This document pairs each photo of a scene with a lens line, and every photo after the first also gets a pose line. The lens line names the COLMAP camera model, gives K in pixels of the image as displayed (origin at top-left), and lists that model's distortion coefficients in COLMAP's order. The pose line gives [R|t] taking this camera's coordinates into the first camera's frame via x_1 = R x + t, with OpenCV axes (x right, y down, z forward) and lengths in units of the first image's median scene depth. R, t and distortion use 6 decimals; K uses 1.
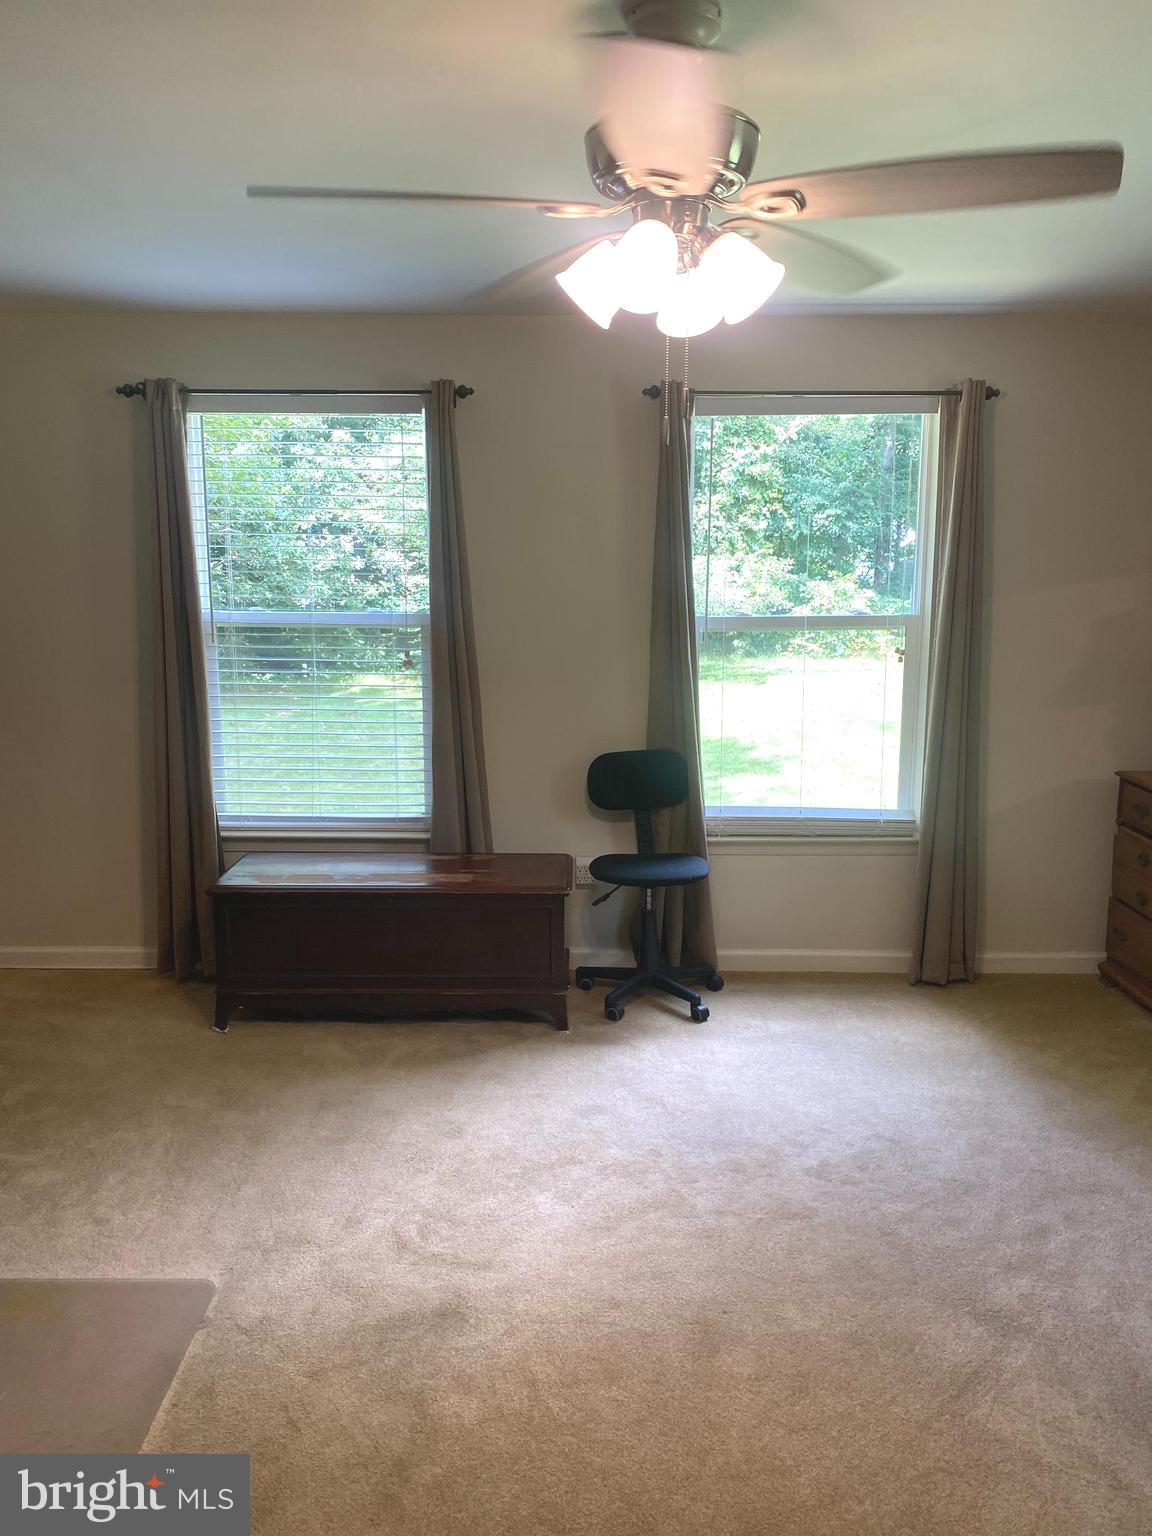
lens RADIAL K [[1192.7, 0, 576.0], [0, 1192.7, 768.0], [0, 0, 1]] dist [0.075791, -0.134153]
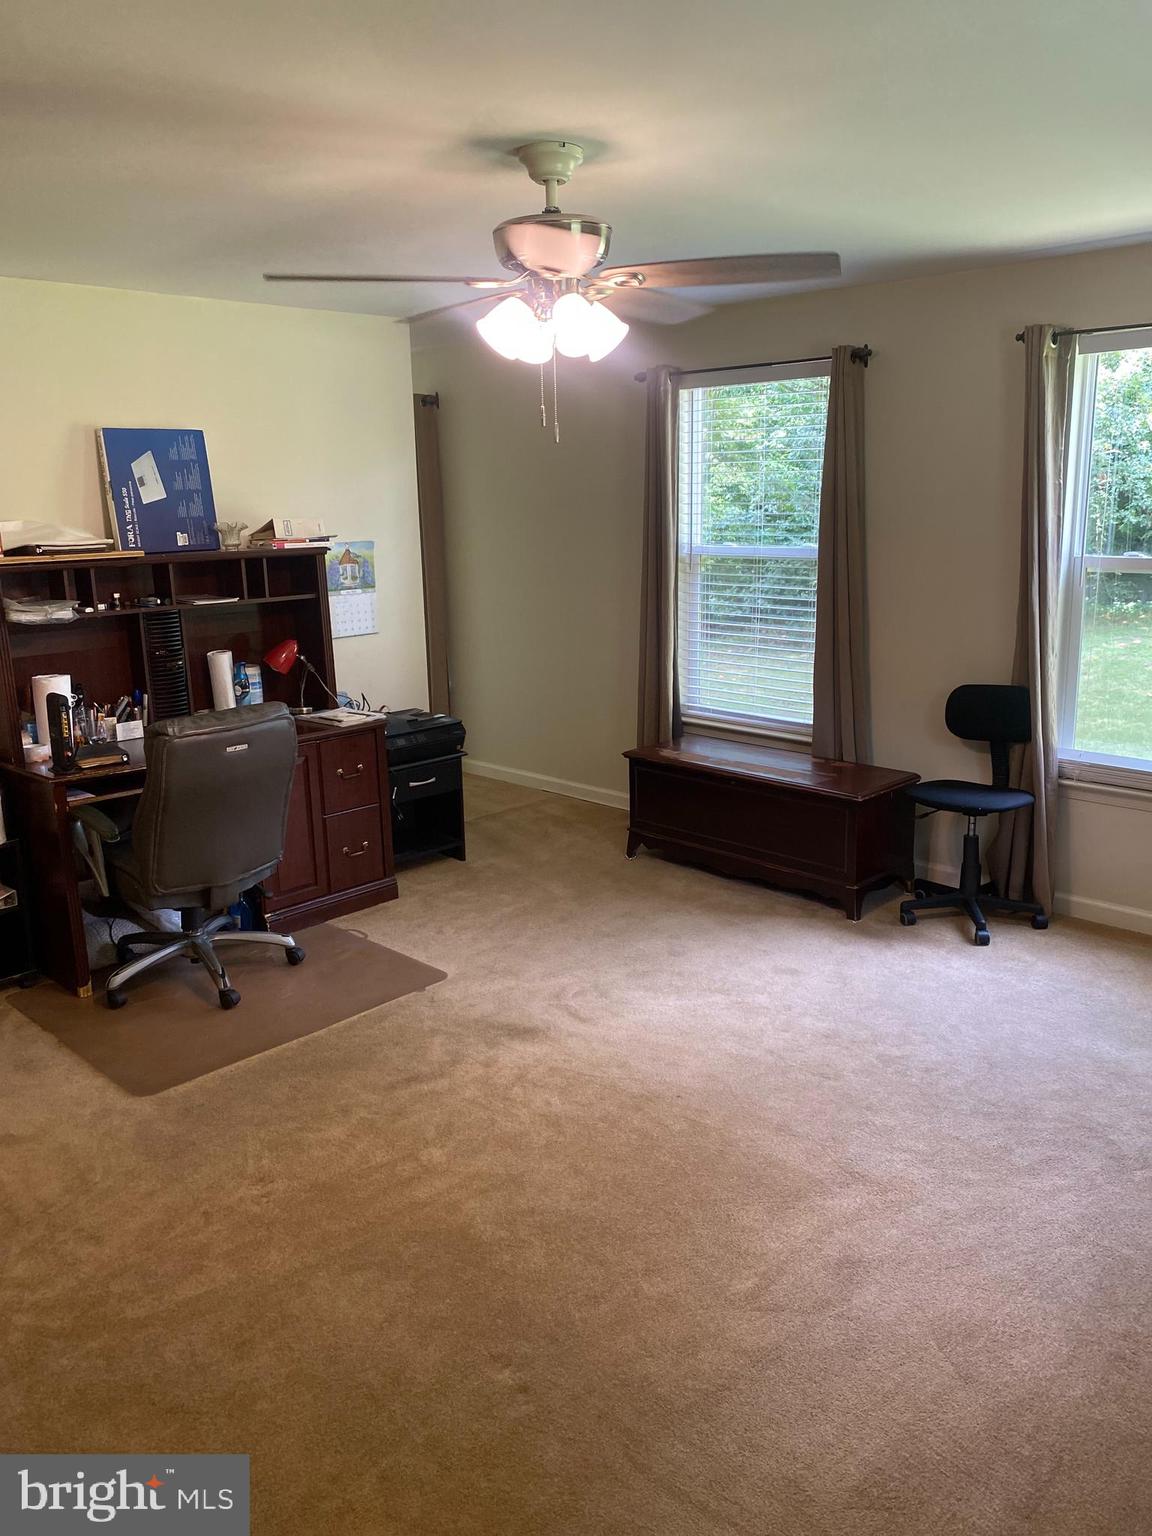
lens RADIAL K [[1174.7, 0, 578.9], [0, 1174.7, 756.2], [0, 0, 1]] dist [0.061348, -0.126371]
pose [[0.718974, 0.141275, -0.680528, 0.540593], [-0.112561, 0.989866, 0.086573, -0.001967], [0.685862, 0.014357, 0.727590, 0.005506]]
